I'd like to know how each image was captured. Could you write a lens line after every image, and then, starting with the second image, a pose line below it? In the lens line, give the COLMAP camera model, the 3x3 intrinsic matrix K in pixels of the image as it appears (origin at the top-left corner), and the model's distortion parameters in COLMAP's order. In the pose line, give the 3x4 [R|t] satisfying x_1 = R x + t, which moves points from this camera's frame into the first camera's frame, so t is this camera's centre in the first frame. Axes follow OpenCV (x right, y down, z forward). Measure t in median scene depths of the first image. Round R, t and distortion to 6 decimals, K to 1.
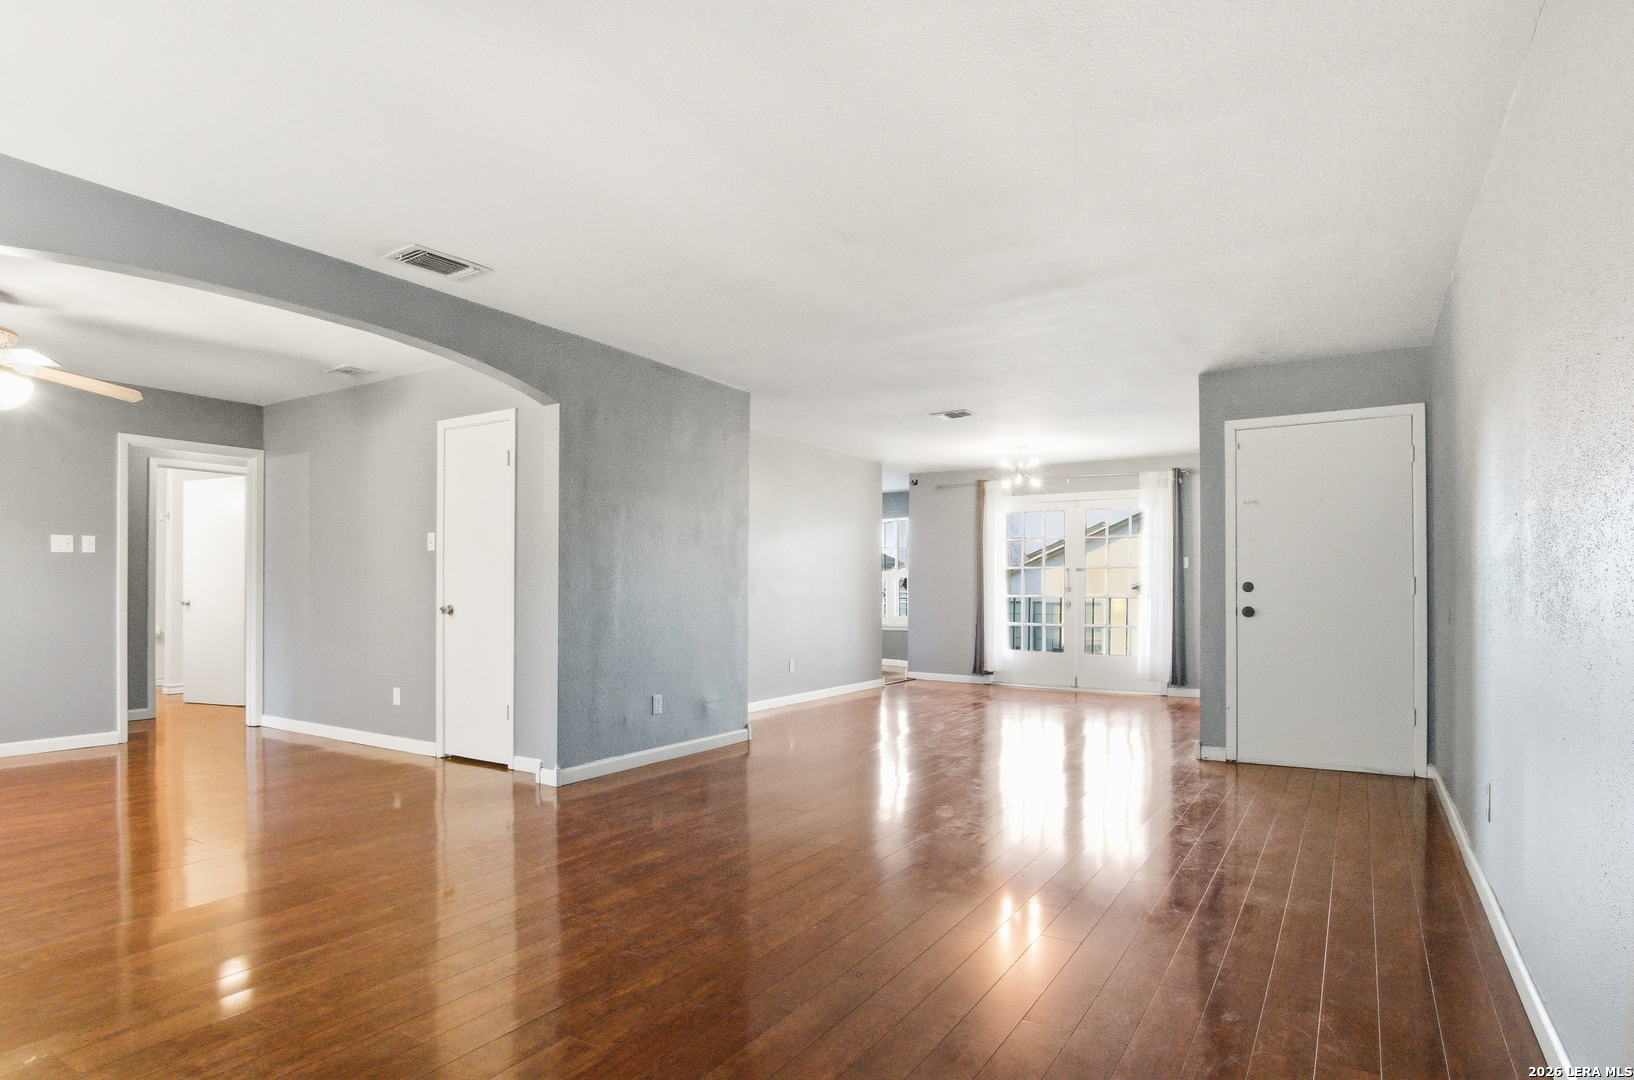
lens RADIAL K [[863.7, 0, 820.0], [0, 863.7, 594.4], [0, 0, 1]] dist [-0.014892, 0.000270]
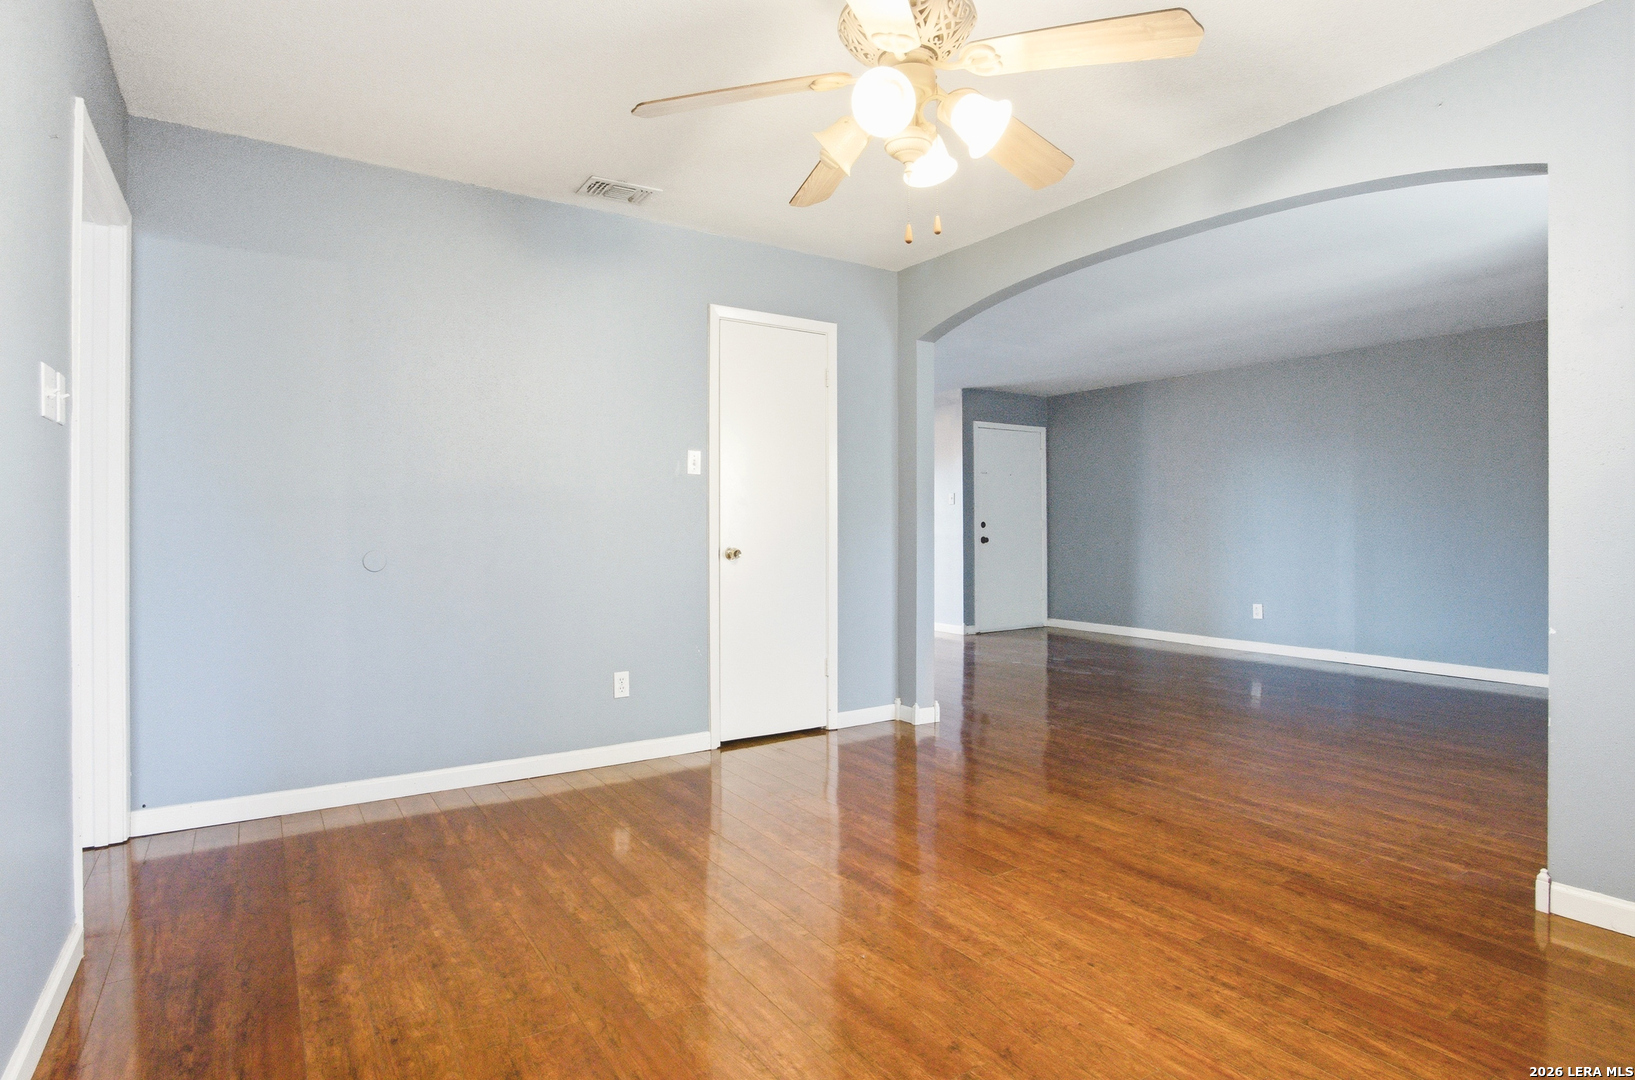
lens RADIAL K [[856.4, 0, 815.9], [0, 856.4, 529.4], [0, 0, 1]] dist [-0.017376, 0.000410]
pose [[0.415706, -0.003976, 0.909490, -1.091837], [0.008035, 0.999967, 0.000699, -0.003490], [-0.909464, 0.007017, 0.415725, 0.605807]]
